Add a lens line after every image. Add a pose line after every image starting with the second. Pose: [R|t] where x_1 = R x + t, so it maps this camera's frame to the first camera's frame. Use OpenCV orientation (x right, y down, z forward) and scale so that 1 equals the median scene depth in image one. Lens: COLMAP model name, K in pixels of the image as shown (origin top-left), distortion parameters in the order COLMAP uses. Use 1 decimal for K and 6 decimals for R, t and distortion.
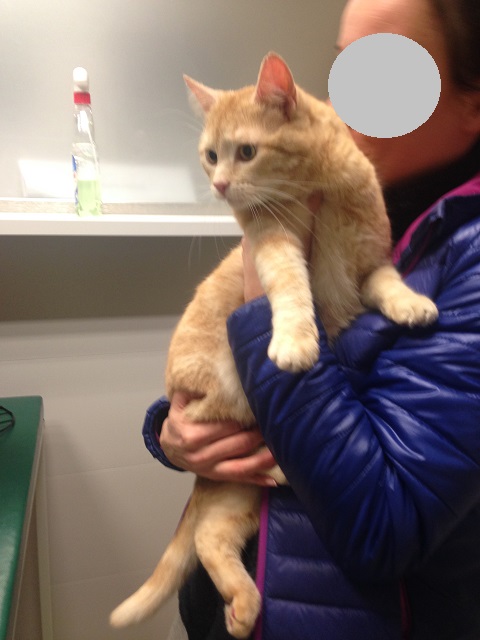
lens RADIAL K [[618.1, 0, 240.0], [0, 618.1, 320.0], [0, 0, 1]] dist [0.075527, 0.004101]
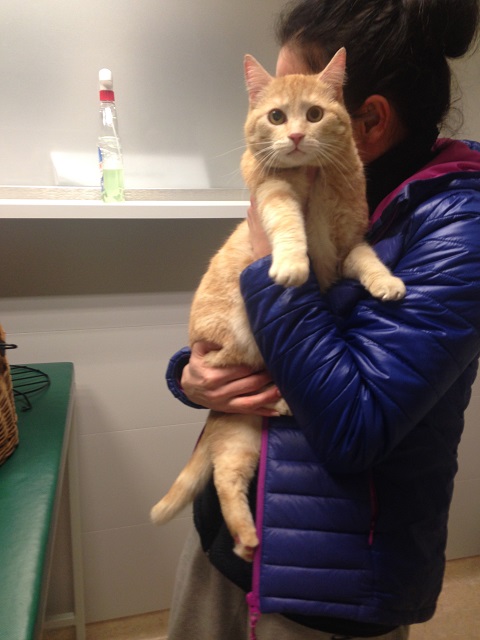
lens RADIAL K [[612.1, 0, 210.5], [0, 612.1, 333.1], [0, 0, 1]] dist [-0.006592, -0.003992]
pose [[0.998499, 0.012007, -0.053433, -0.014302], [-0.009747, 0.999055, 0.042364, 0.046315], [0.053891, -0.041779, 0.997672, -0.218709]]
